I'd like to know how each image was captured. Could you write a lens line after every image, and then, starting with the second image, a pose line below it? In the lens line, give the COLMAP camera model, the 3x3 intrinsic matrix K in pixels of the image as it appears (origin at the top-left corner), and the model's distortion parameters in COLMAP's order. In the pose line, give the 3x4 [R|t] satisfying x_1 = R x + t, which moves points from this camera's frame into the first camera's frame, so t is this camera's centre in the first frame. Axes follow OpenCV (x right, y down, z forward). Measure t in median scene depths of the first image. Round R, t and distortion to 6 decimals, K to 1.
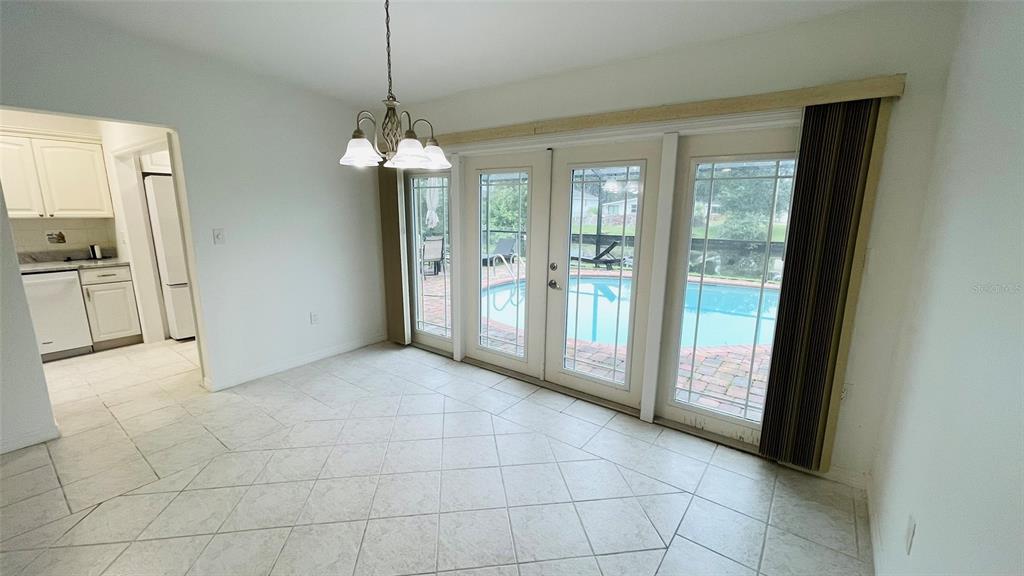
lens RADIAL K [[411.4, 0, 513.2], [0, 411.4, 290.4], [0, 0, 1]] dist [0.001370, -0.000366]
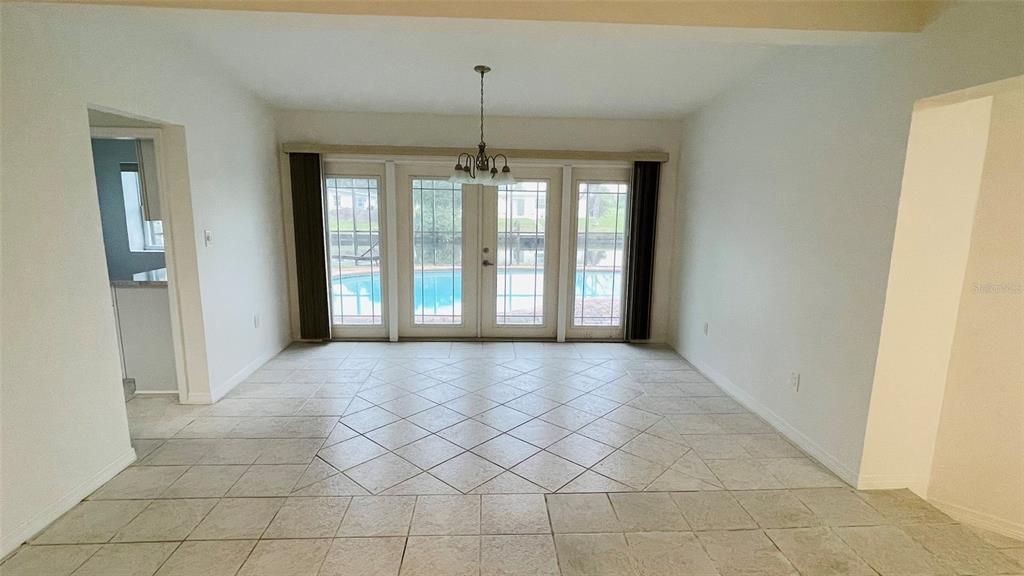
lens RADIAL K [[481.2, 0, 512.0], [0, 481.2, 288.0], [0, 0, 1]] dist [0.001991, 0.000164]
pose [[0.763485, -0.104388, 0.637333, -0.712713], [0.118430, 0.992746, 0.020729, 0.036244], [-0.634874, 0.059653, 0.770309, -0.231943]]
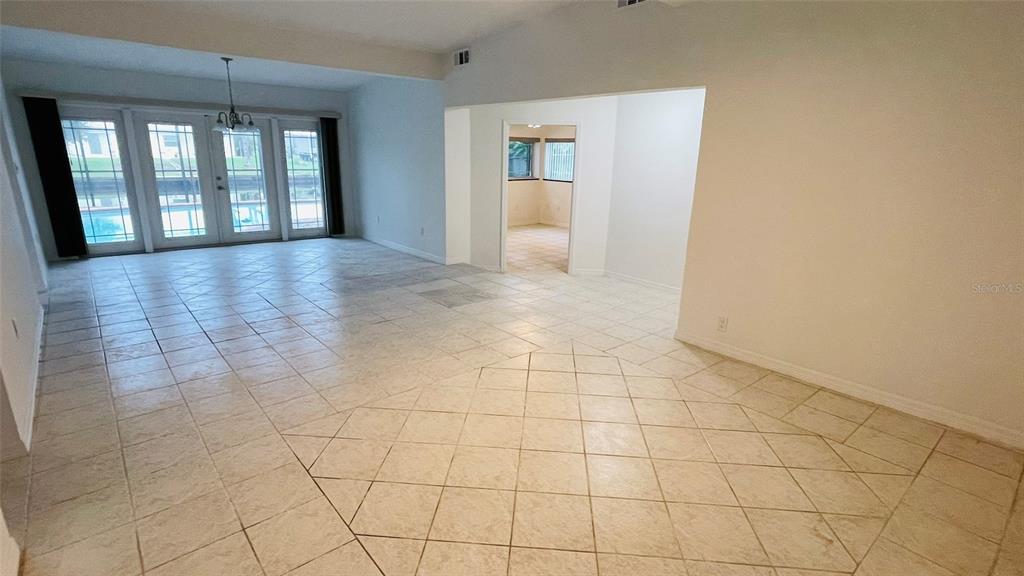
lens RADIAL K [[495.8, 0, 504.8], [0, 495.8, 287.7], [0, 0, 1]] dist [-0.001048, -0.000391]
pose [[0.222470, -0.253559, 0.941390, -1.537329], [0.174603, 0.960339, 0.217400, 0.129944], [-0.959177, 0.116005, 0.257919, -0.644857]]
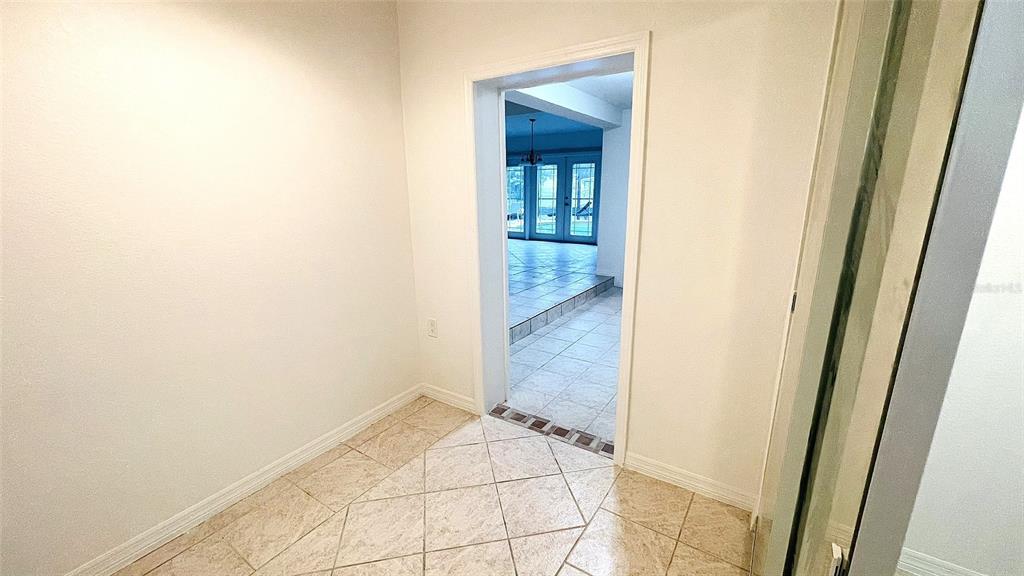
lens RADIAL K [[411.4, 0, 513.2], [0, 411.4, 290.4], [0, 0, 1]] dist [0.001370, -0.000366]
pose [[0.999251, -0.024365, 0.030061, -0.303275], [0.022785, 0.998397, 0.051803, 0.345552], [-0.031275, -0.051079, 0.998205, -1.510799]]
